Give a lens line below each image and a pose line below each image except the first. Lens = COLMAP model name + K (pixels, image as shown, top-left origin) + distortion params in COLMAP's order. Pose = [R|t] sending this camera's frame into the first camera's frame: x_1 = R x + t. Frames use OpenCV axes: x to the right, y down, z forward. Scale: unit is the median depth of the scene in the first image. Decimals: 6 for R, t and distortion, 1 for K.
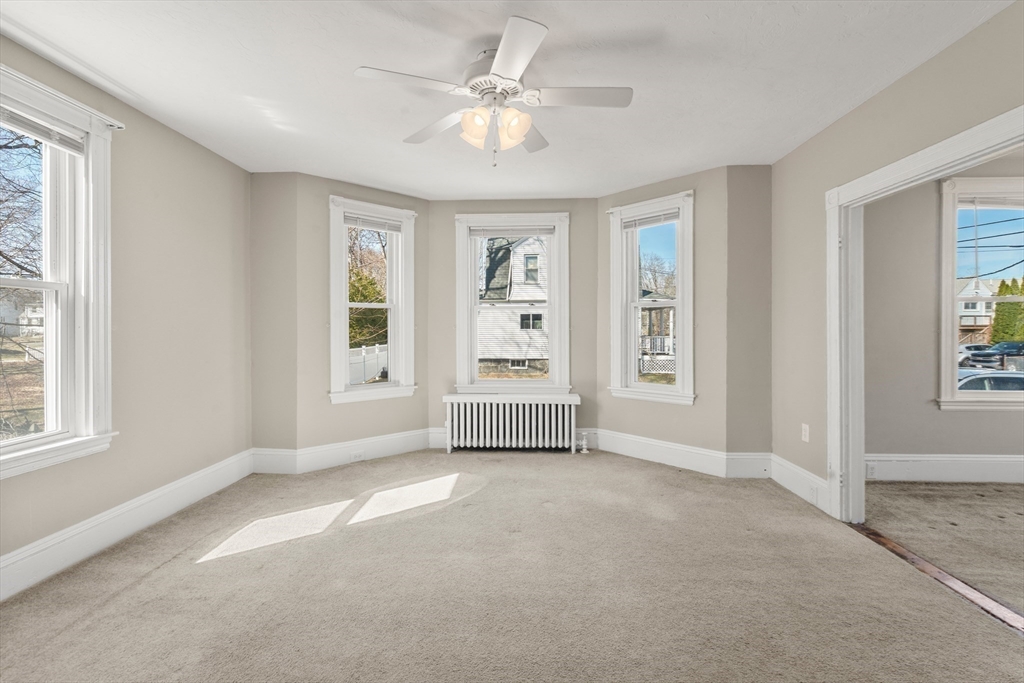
lens RADIAL K [[472.1, 0, 523.6], [0, 472.1, 330.7], [0, 0, 1]] dist [-0.000096, 0.000280]
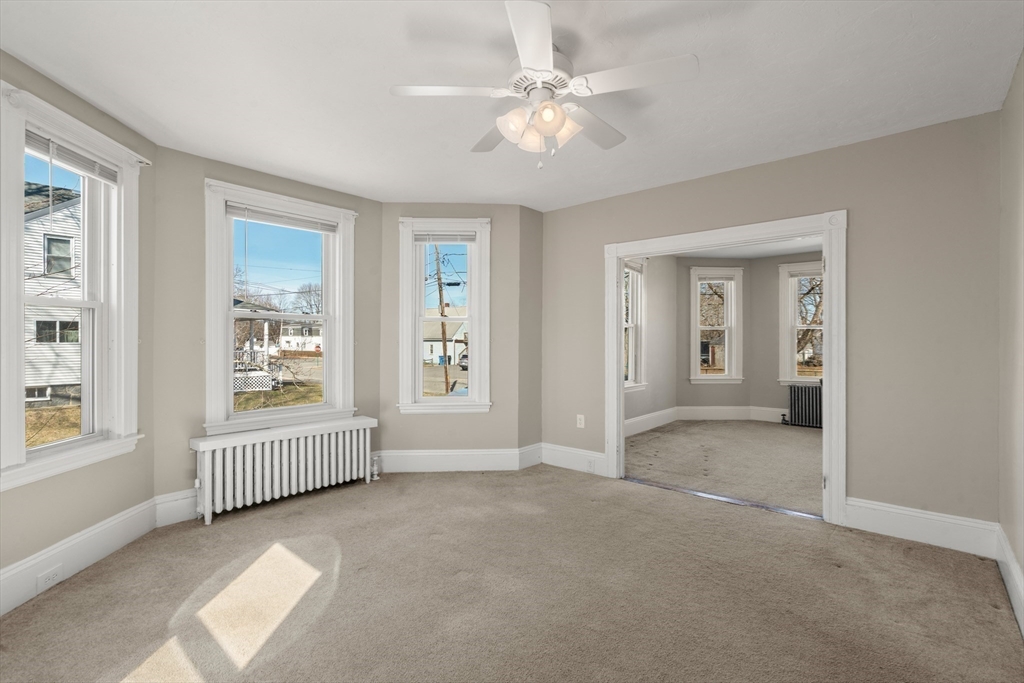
lens RADIAL K [[460.7, 0, 512.0], [0, 460.7, 341.5], [0, 0, 1]] dist [-0.000759, 0.000151]
pose [[0.639608, 0.001852, 0.768699, -0.390907], [0.002007, 0.999990, -0.004080, -0.002992], [-0.768698, 0.004152, 0.639598, 0.231901]]
